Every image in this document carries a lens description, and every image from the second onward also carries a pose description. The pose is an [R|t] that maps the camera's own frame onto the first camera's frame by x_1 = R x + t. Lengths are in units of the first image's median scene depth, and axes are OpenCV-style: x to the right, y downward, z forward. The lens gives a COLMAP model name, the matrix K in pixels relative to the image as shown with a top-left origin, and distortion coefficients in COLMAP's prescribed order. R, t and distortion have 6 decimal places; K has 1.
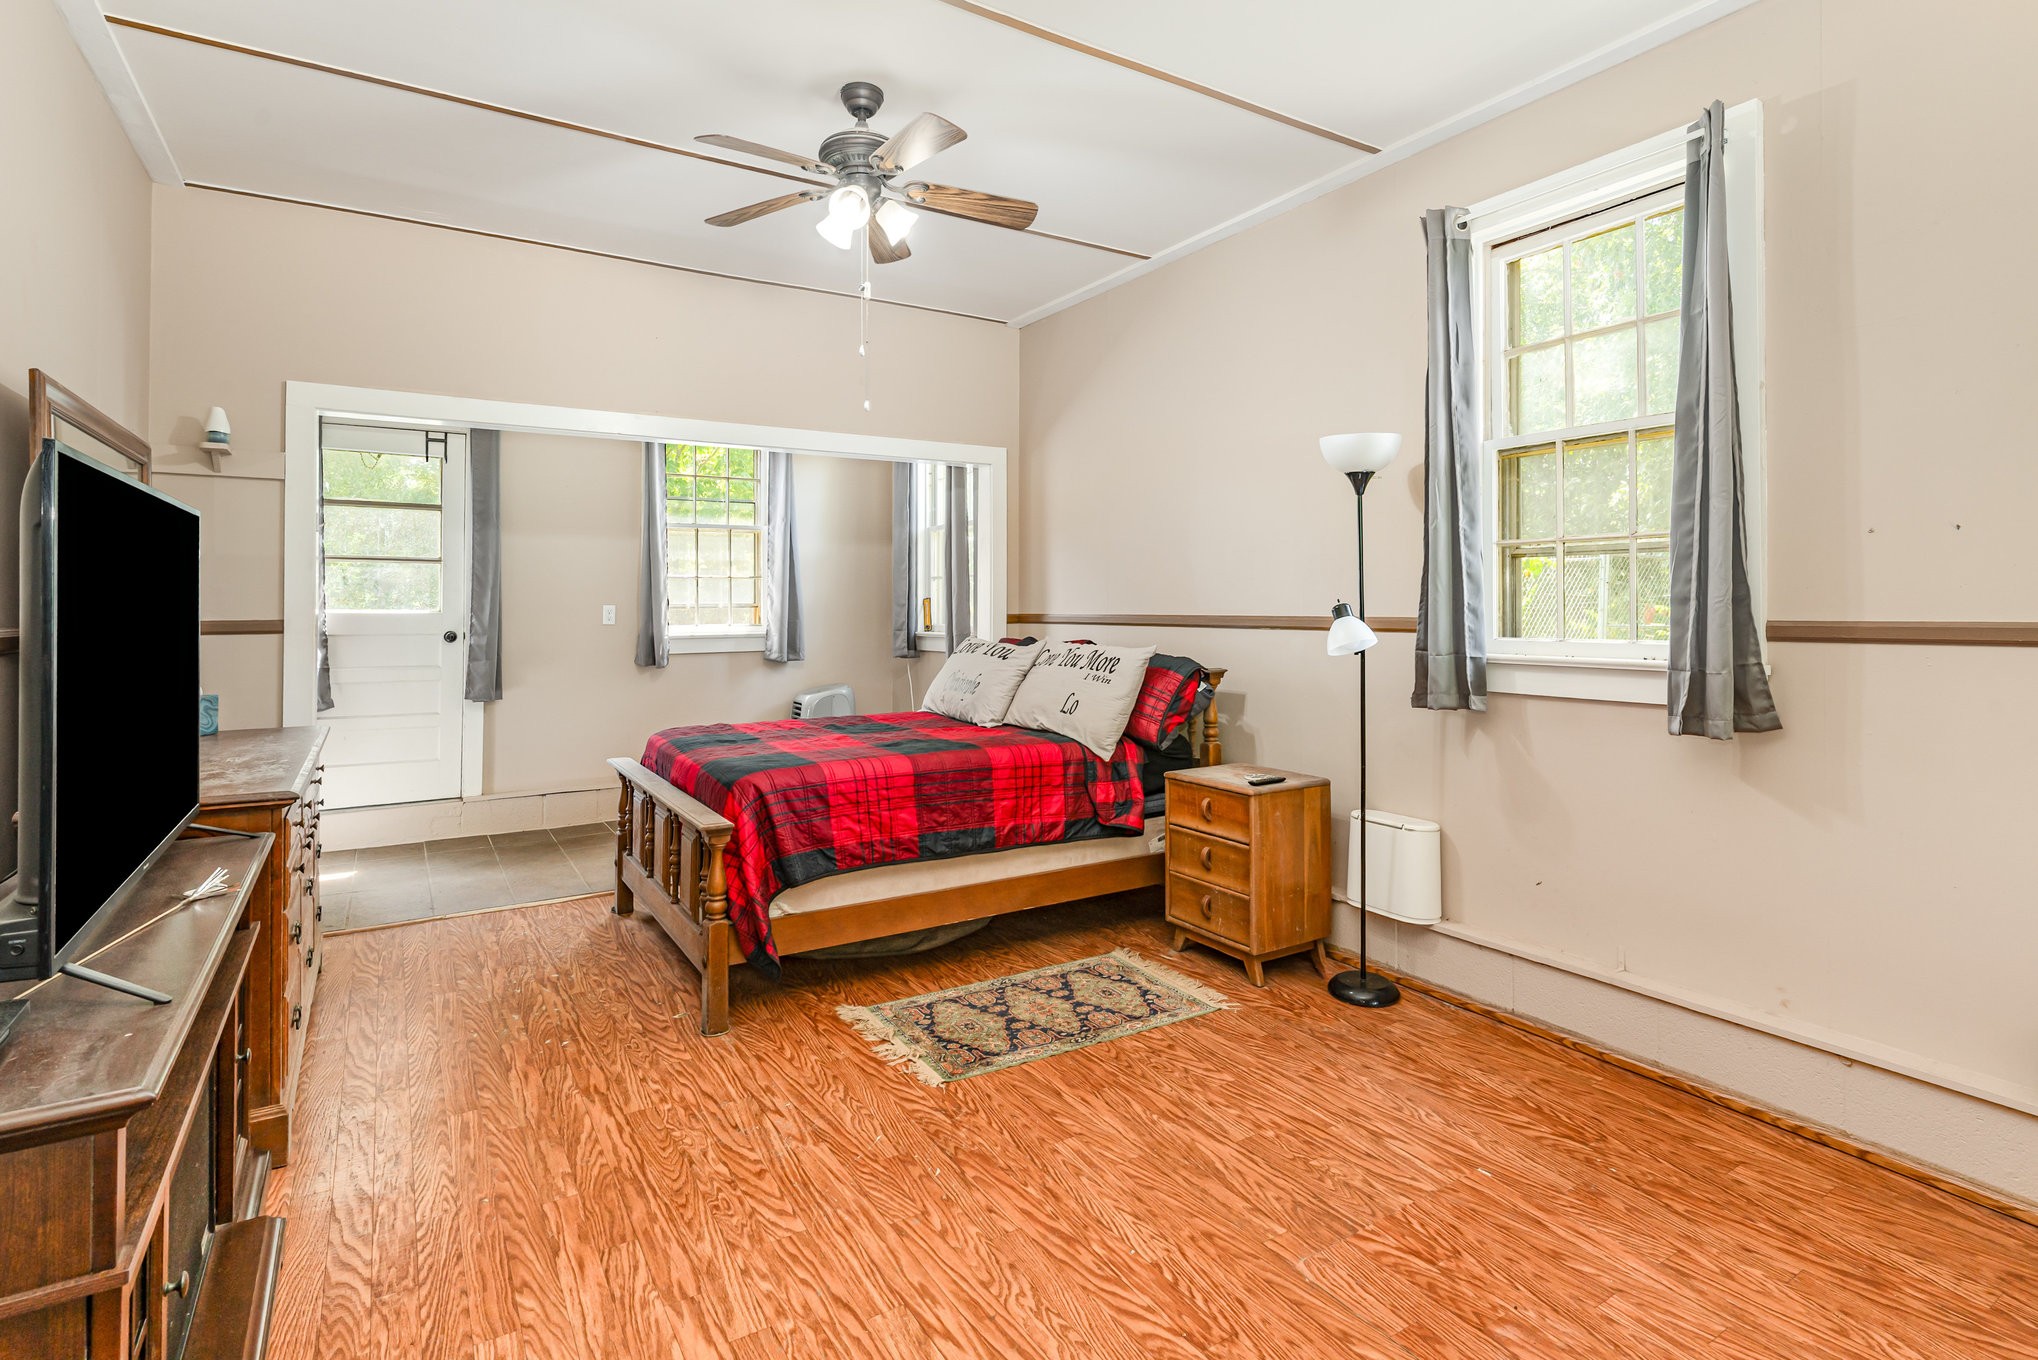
lens RADIAL K [[1000.8, 0, 997.0], [0, 1000.8, 599.5], [0, 0, 1]] dist [0.004074, -0.001601]
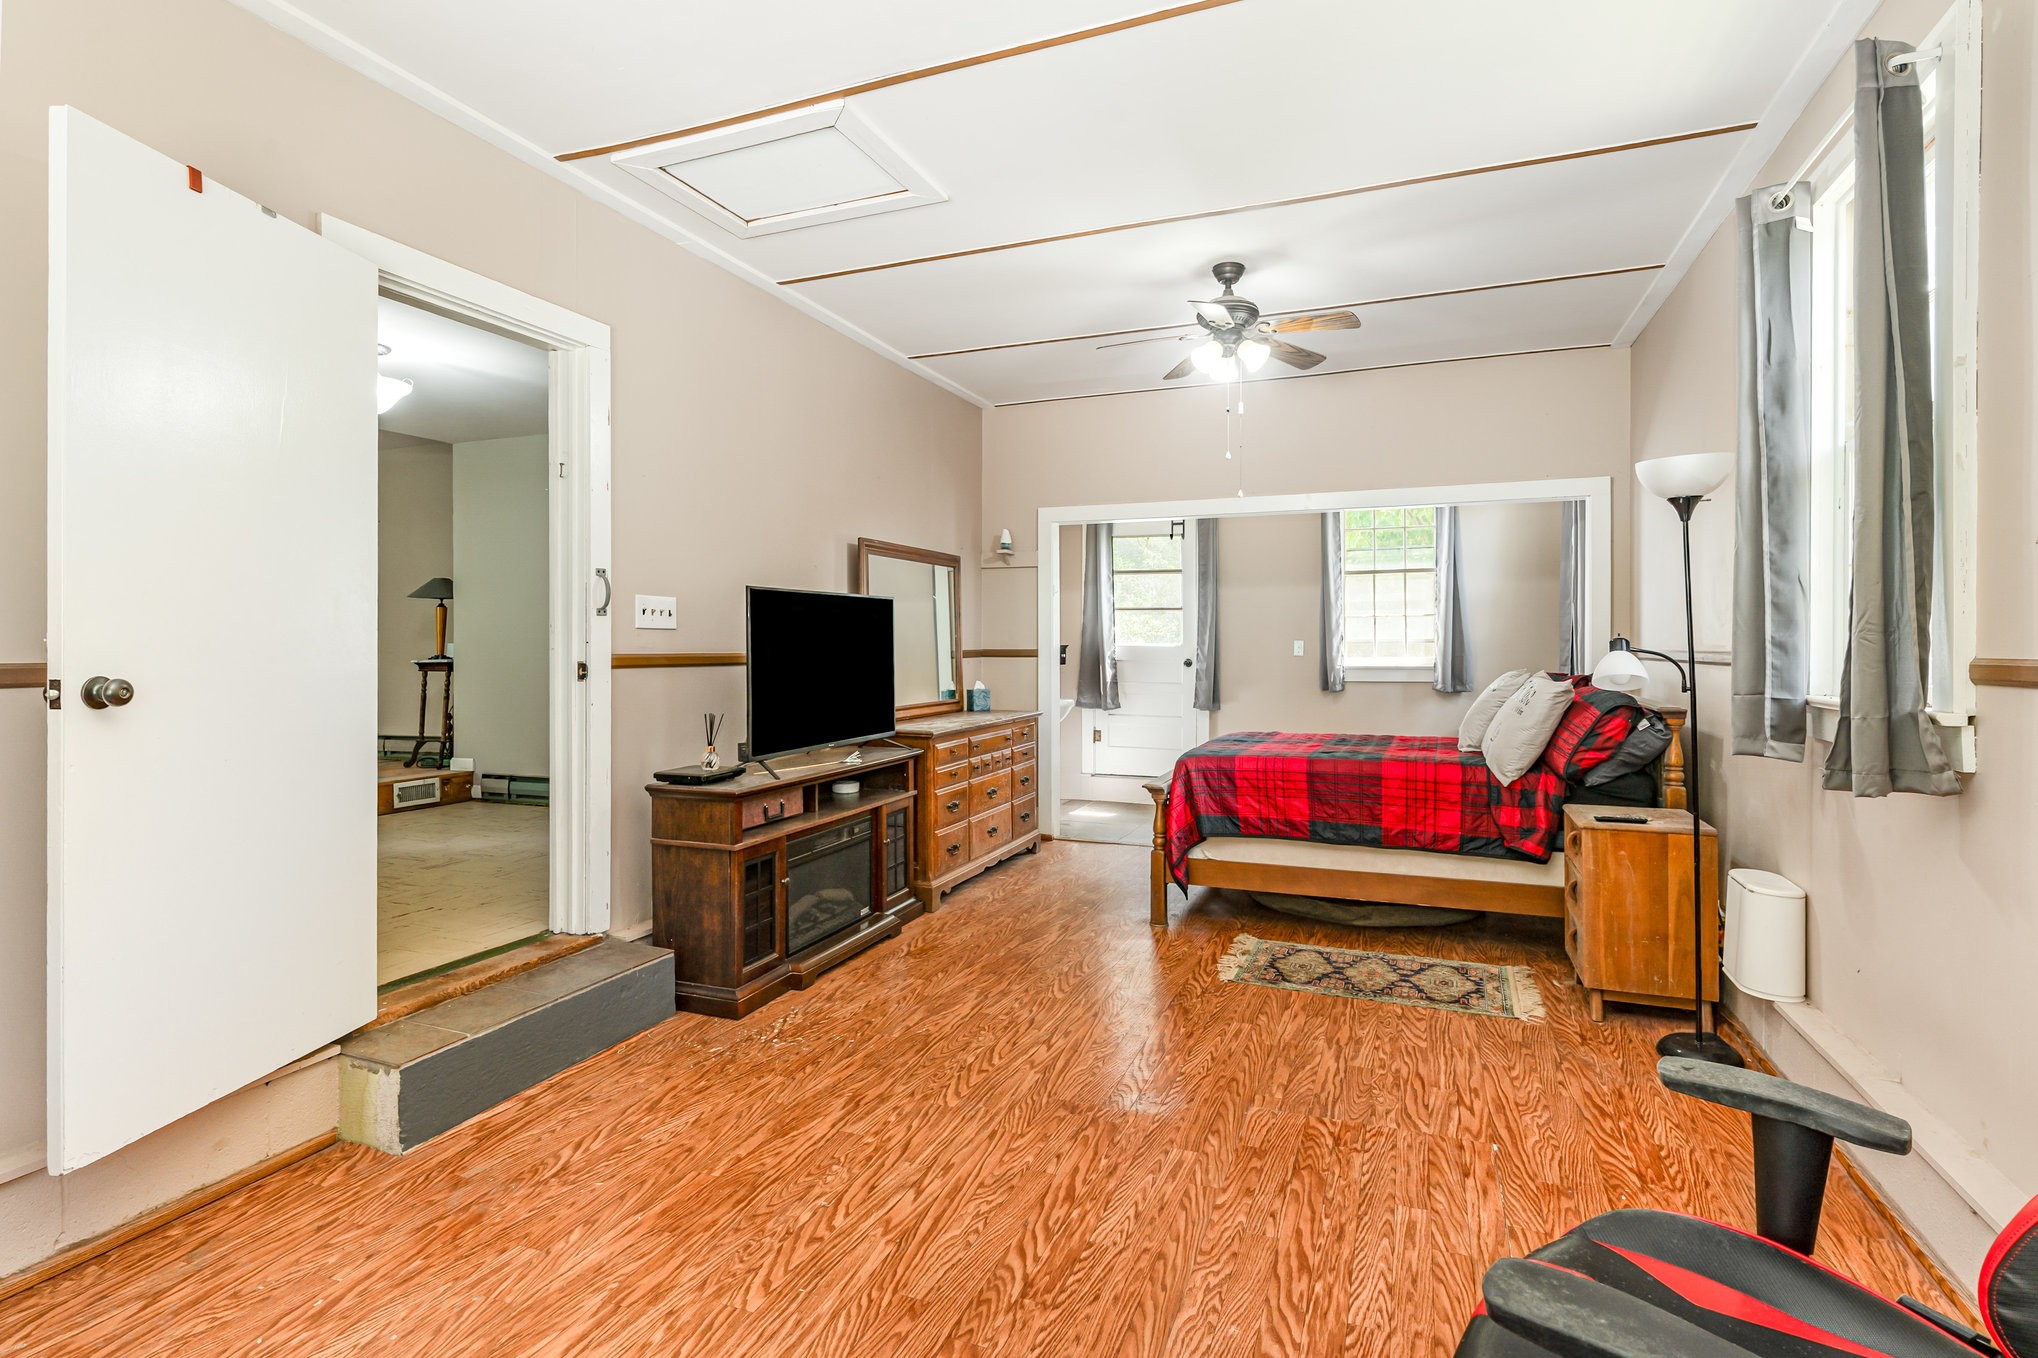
lens RADIAL K [[1000.8, 0, 1014.6], [0, 1000.8, 663.9], [0, 0, 1]] dist [0.004074, -0.001601]
pose [[0.598212, 0.017347, -0.801150, 0.705645], [0.005874, 0.999644, 0.026031, 0.000085], [0.801316, -0.020278, 0.597897, -0.057804]]
